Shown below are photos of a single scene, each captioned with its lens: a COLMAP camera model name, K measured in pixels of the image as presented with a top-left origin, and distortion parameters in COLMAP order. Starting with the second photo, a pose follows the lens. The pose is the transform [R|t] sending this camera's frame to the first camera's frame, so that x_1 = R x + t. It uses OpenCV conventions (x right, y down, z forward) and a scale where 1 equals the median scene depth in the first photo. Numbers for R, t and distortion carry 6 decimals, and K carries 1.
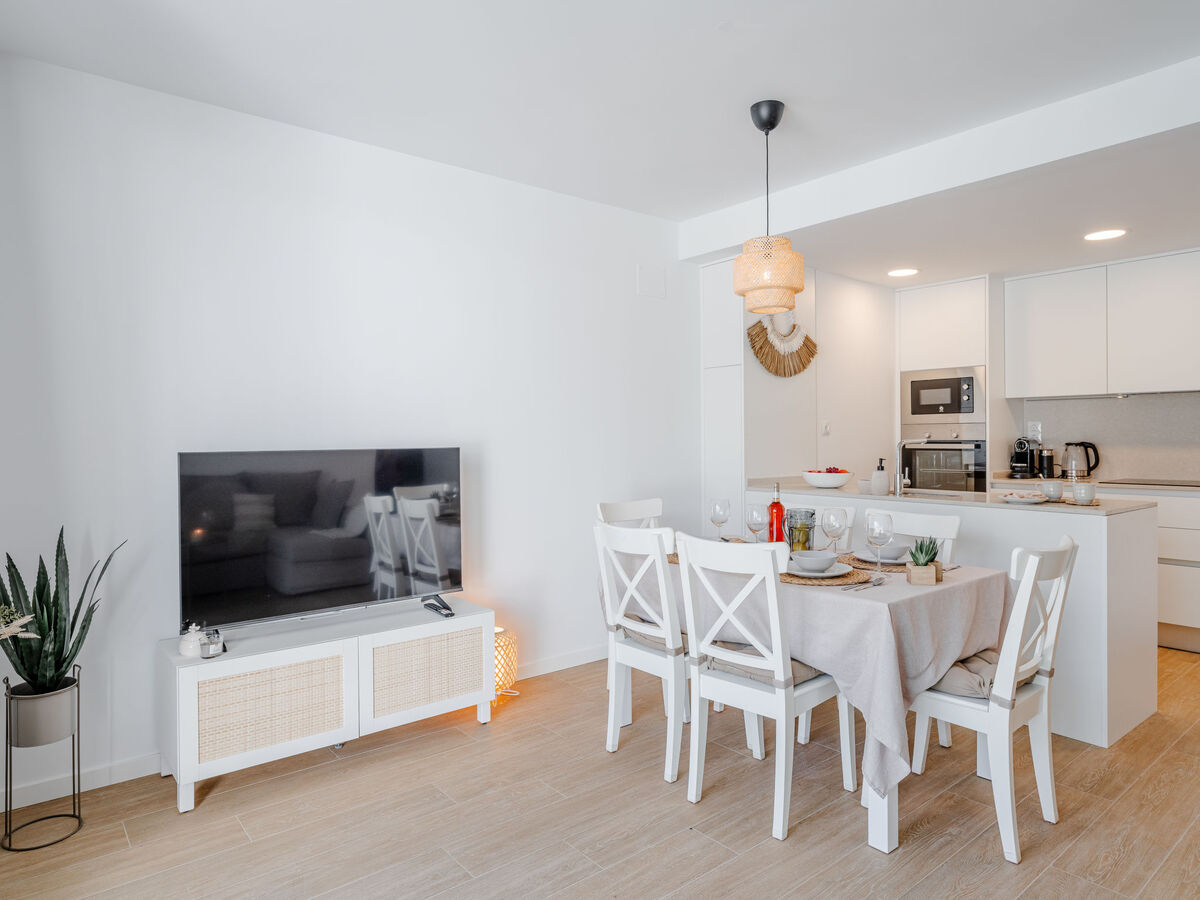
lens RADIAL K [[737.3, 0, 597.0], [0, 737.3, 439.4], [0, 0, 1]] dist [-0.001967, 0.000514]
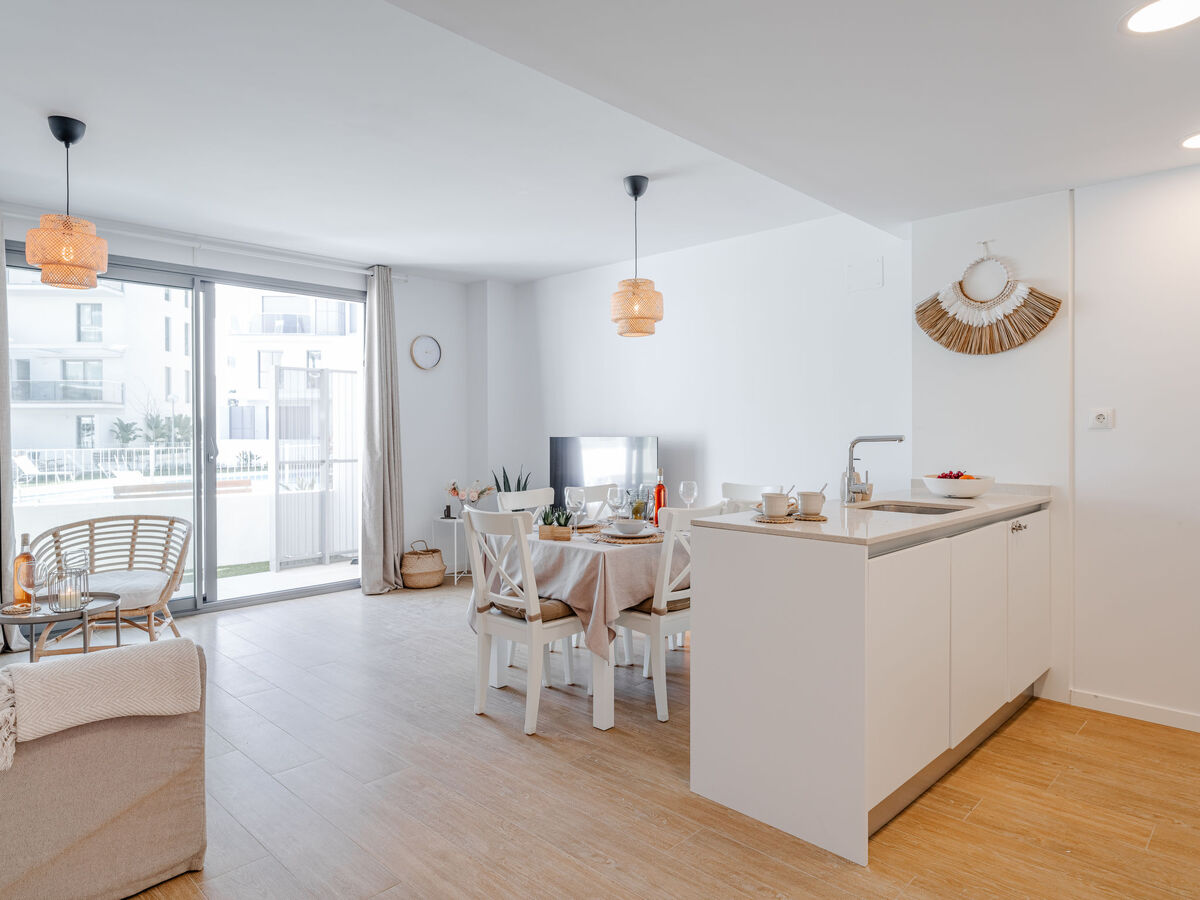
lens RADIAL K [[737.3, 0, 597.0], [0, 737.3, 439.4], [0, 0, 1]] dist [-0.001967, 0.000514]
pose [[0.104085, 0.019721, -0.994373, 0.991232], [-0.000733, 0.999805, 0.019752, -0.010155], [0.994568, -0.001327, 0.104079, 0.512670]]
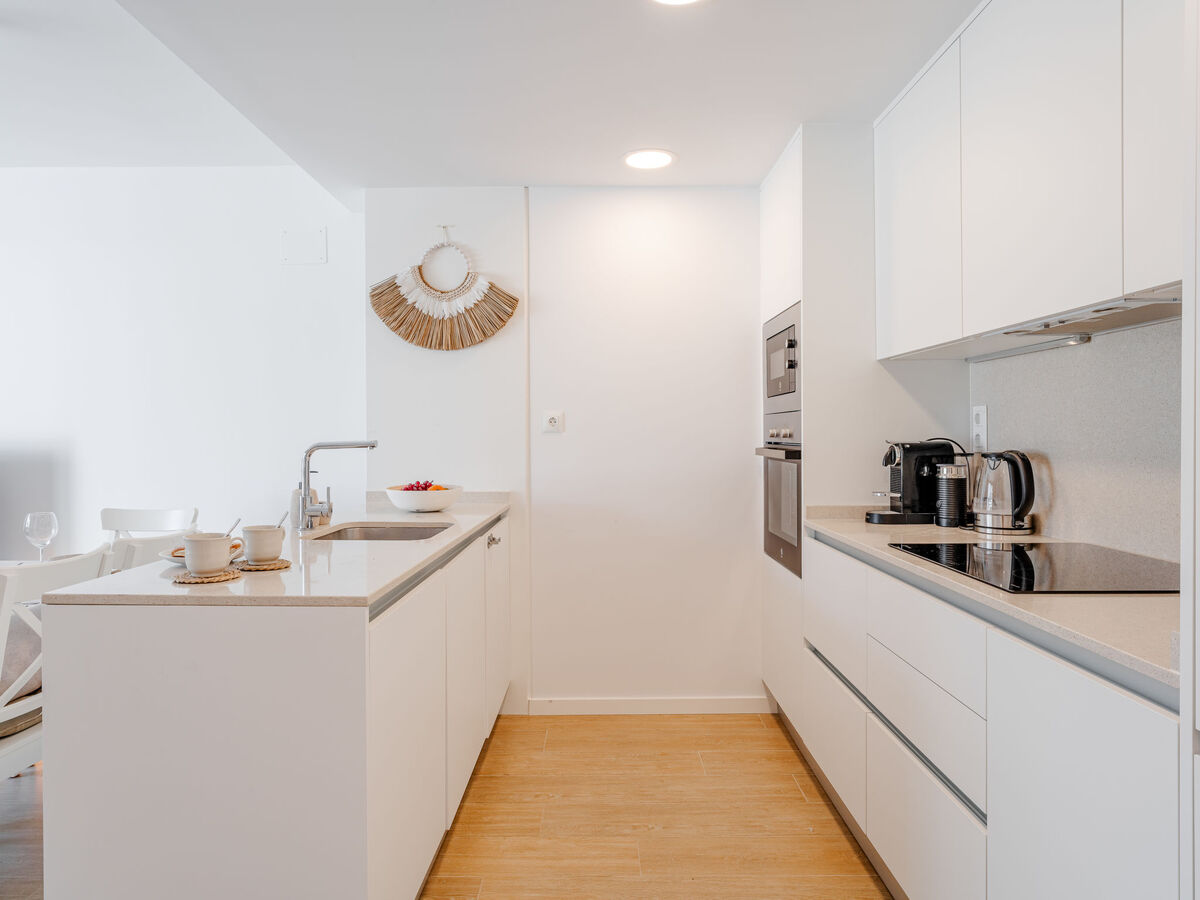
lens RADIAL K [[737.3, 0, 597.0], [0, 737.3, 439.4], [0, 0, 1]] dist [-0.001967, 0.000514]
pose [[0.764283, 0.011112, -0.644785, 0.823356], [-0.004251, 0.999917, 0.012193, -0.008607], [0.644867, -0.006578, 0.764267, 0.555393]]
